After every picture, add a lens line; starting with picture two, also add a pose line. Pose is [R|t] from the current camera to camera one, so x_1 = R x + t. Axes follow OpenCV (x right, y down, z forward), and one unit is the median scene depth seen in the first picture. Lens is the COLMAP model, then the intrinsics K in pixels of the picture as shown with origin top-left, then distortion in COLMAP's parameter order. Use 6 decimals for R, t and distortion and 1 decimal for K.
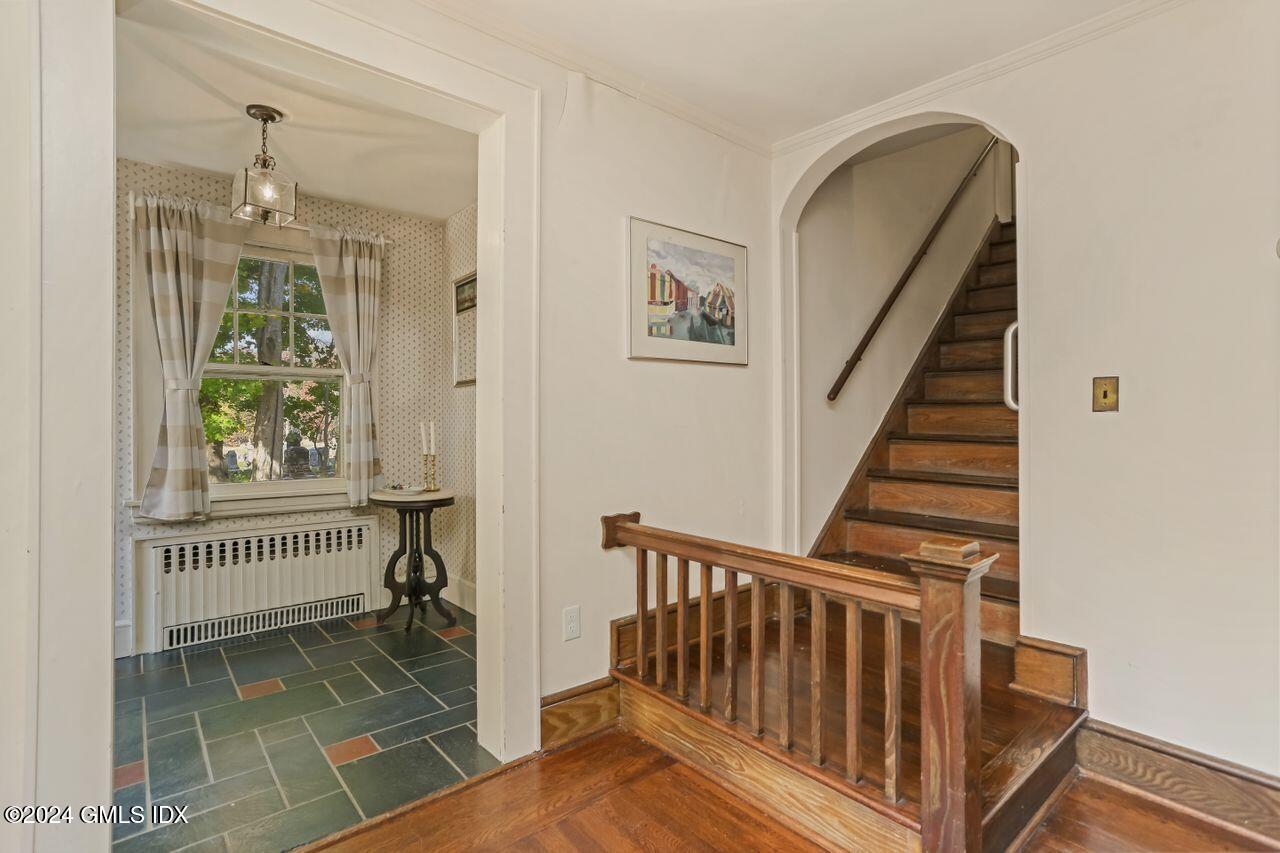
lens RADIAL K [[614.7, 0, 637.3], [0, 614.7, 422.6], [0, 0, 1]] dist [-0.019856, 0.006931]
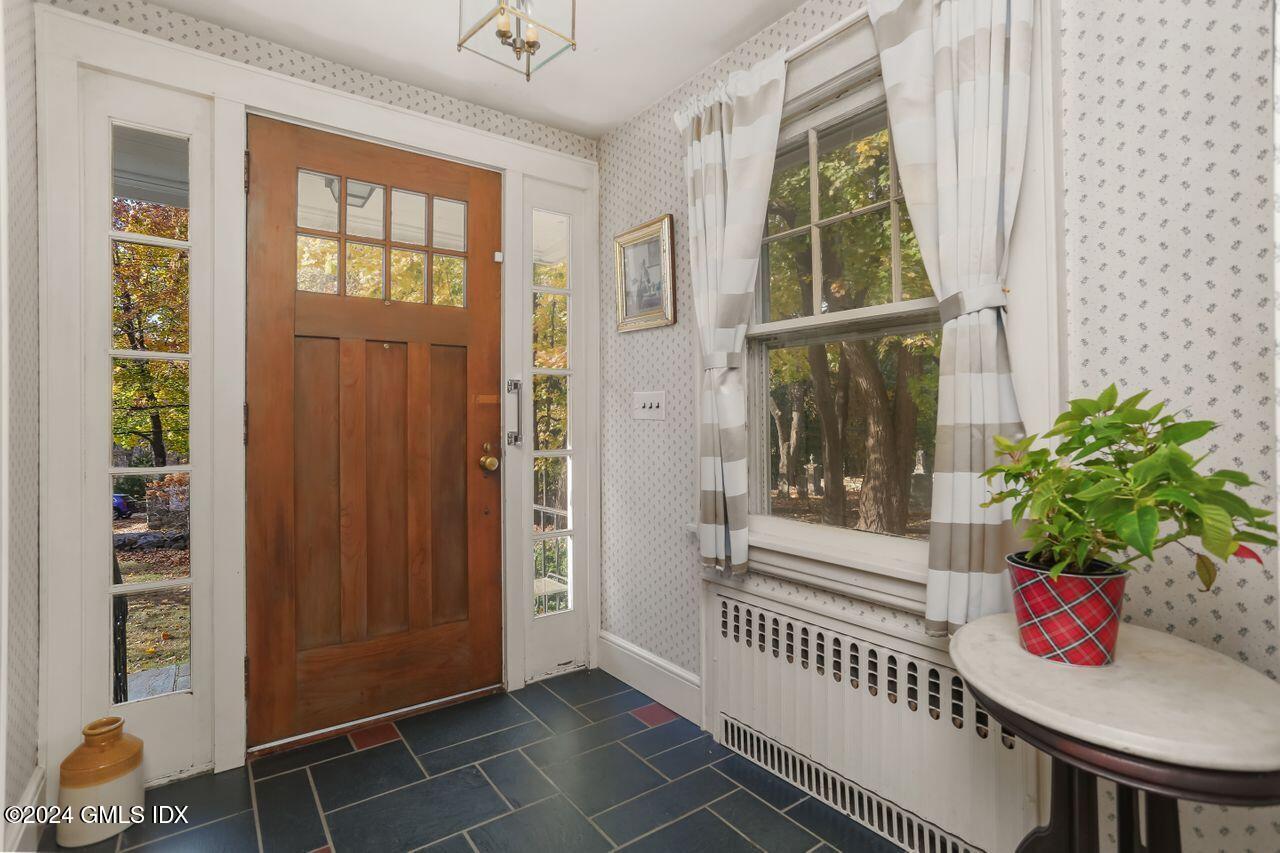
lens RADIAL K [[614.7, 0, 640.0], [0, 614.7, 420.4], [0, 0, 1]] dist [-0.019856, 0.006931]
pose [[-0.075778, 0.005201, -0.997111, -0.066668], [-0.004453, 0.999975, 0.005555, -0.003131], [0.997115, 0.004861, -0.075753, 0.950017]]
